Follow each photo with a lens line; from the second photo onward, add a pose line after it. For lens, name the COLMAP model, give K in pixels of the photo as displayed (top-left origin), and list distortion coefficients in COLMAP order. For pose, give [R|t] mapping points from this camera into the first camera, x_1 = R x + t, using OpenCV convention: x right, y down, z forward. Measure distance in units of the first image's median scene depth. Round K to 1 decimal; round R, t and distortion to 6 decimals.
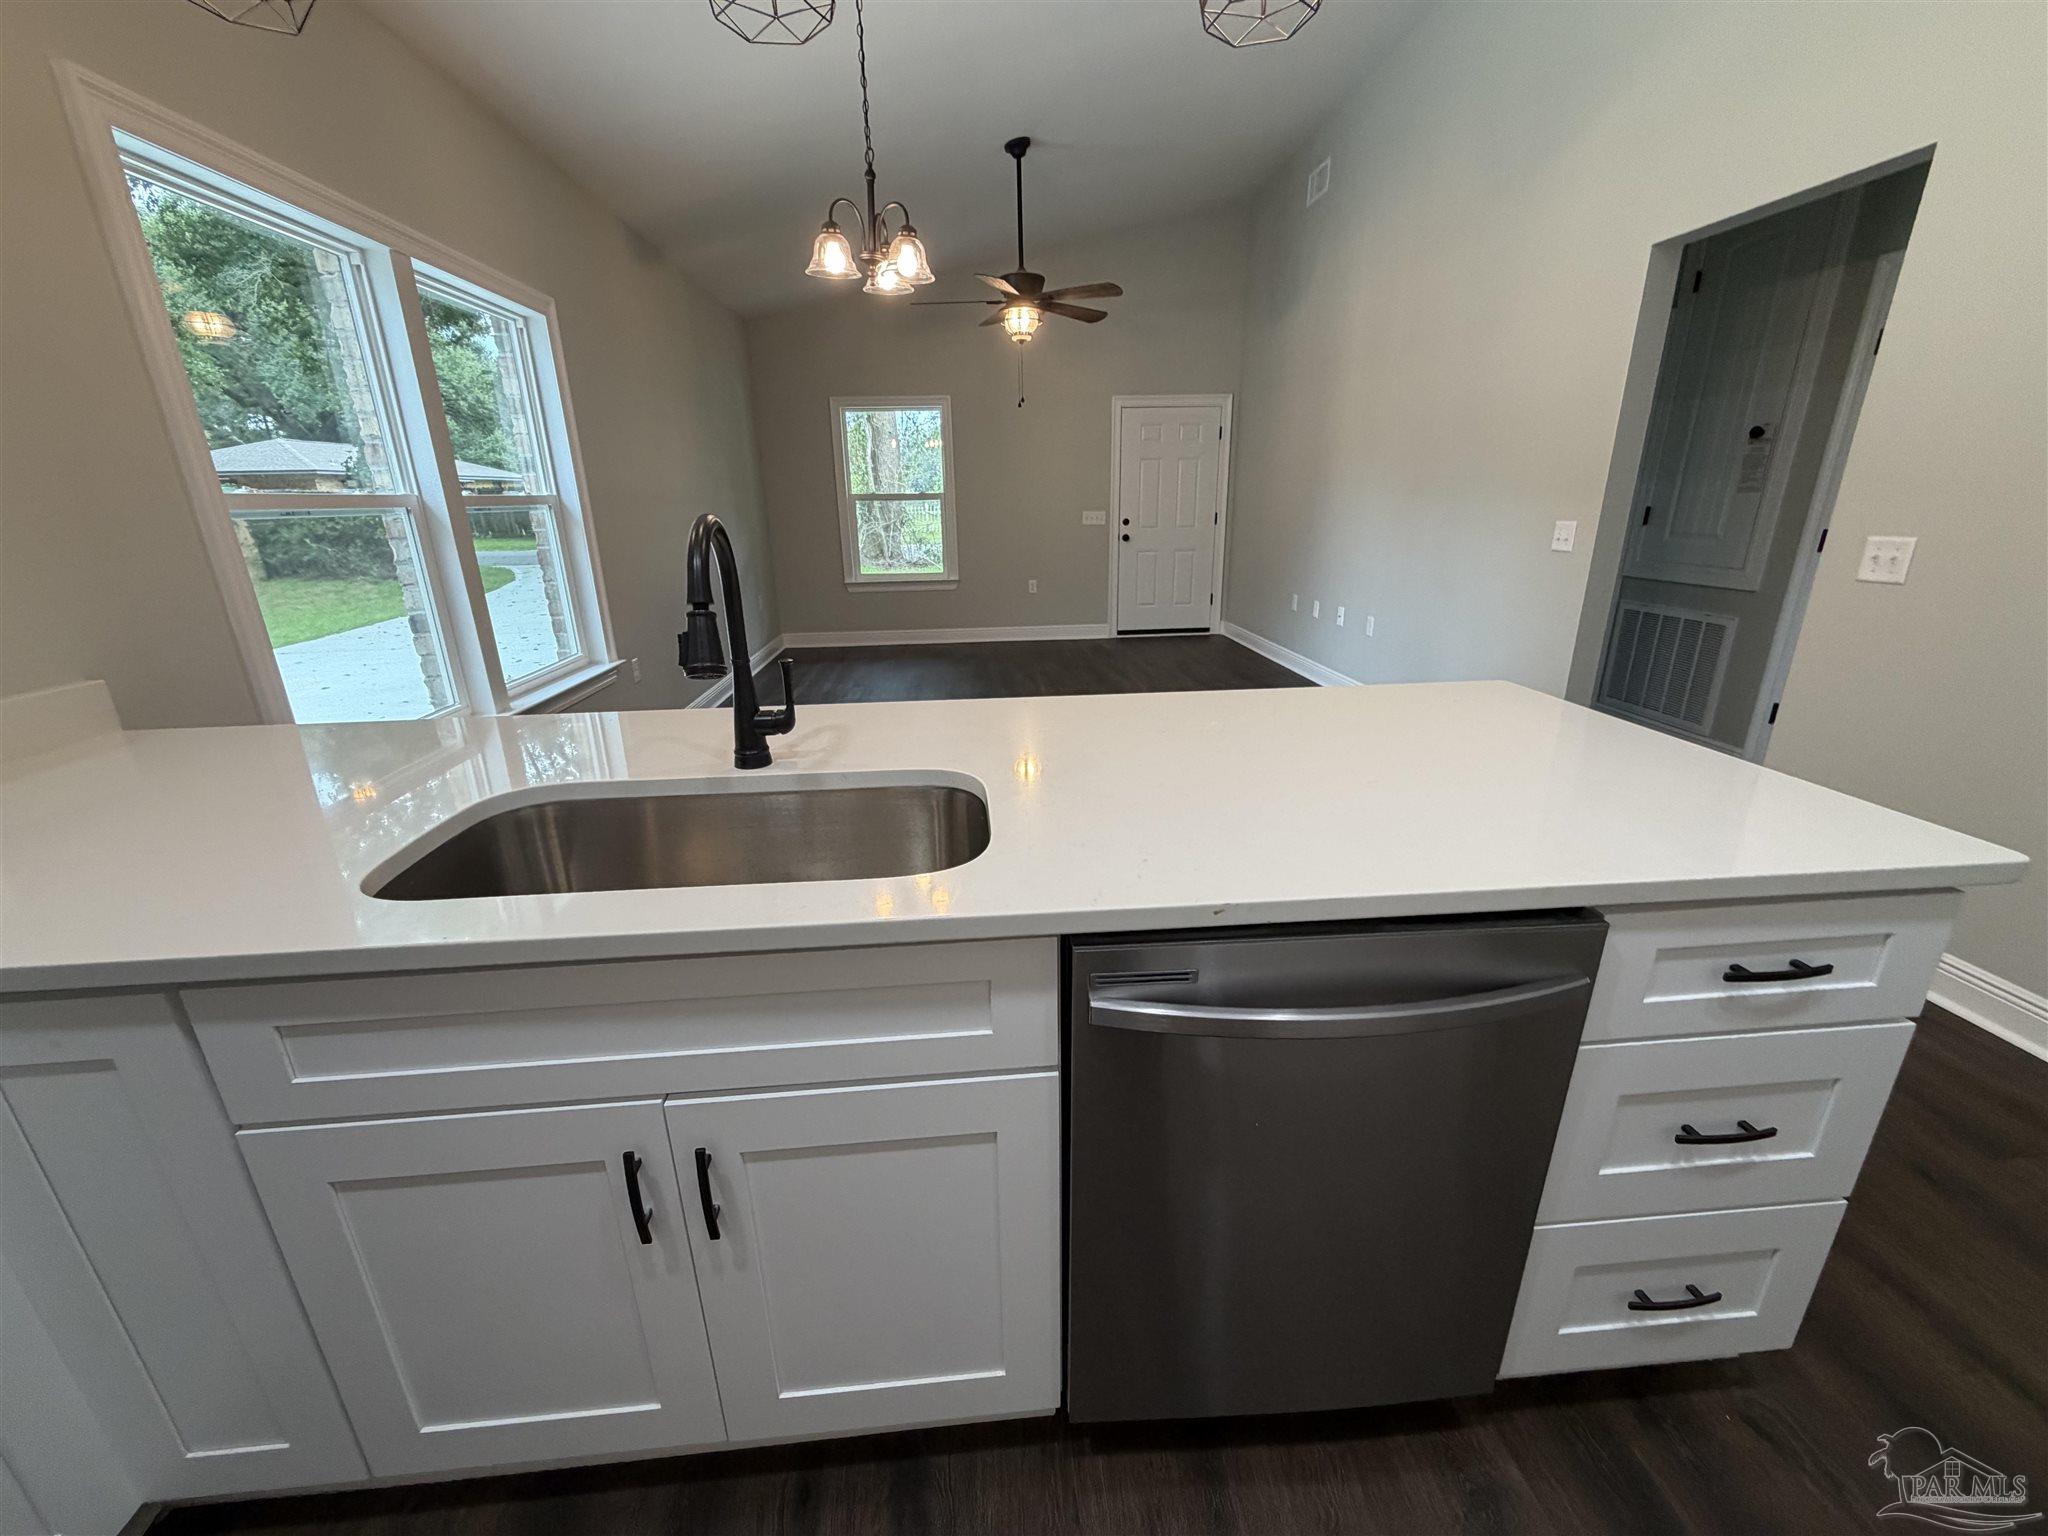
lens RADIAL K [[819.4, 0, 1024.0], [0, 819.4, 768.0], [0, 0, 1]] dist [0.000973, -0.000071]
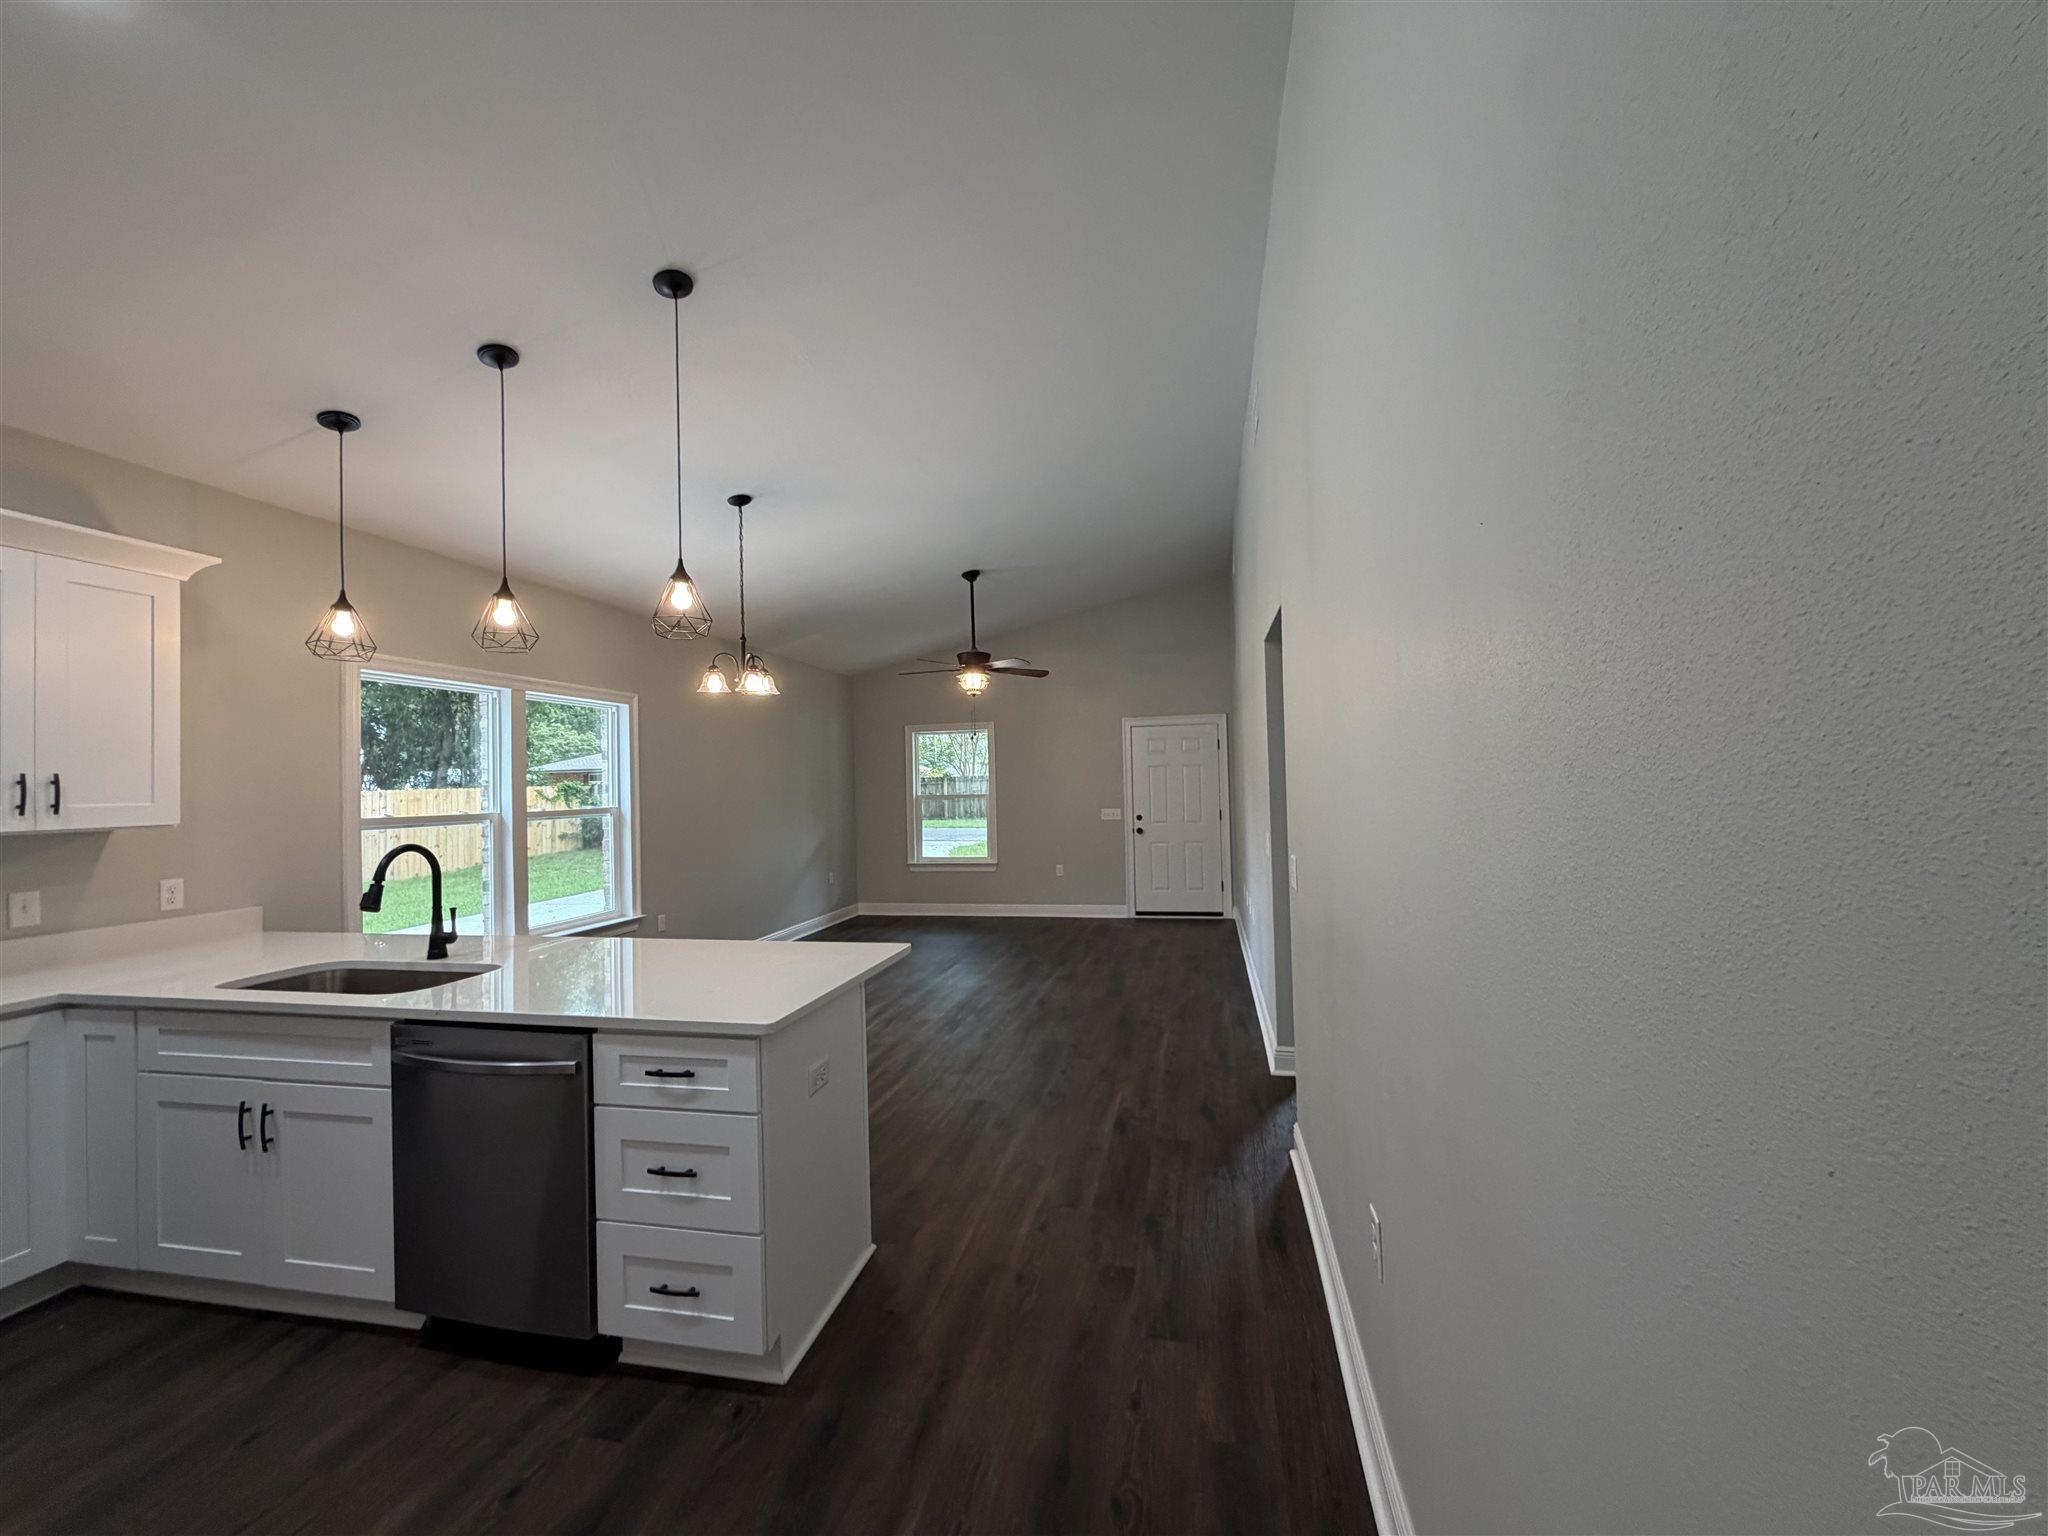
lens RADIAL K [[819.4, 0, 1024.0], [0, 819.4, 768.0], [0, 0, 1]] dist [0.000973, -0.000071]
pose [[0.956268, -0.009892, -0.292325, 0.506221], [-0.086743, 0.944875, -0.315732, 0.020066], [0.279334, 0.327282, 0.902696, -0.180984]]
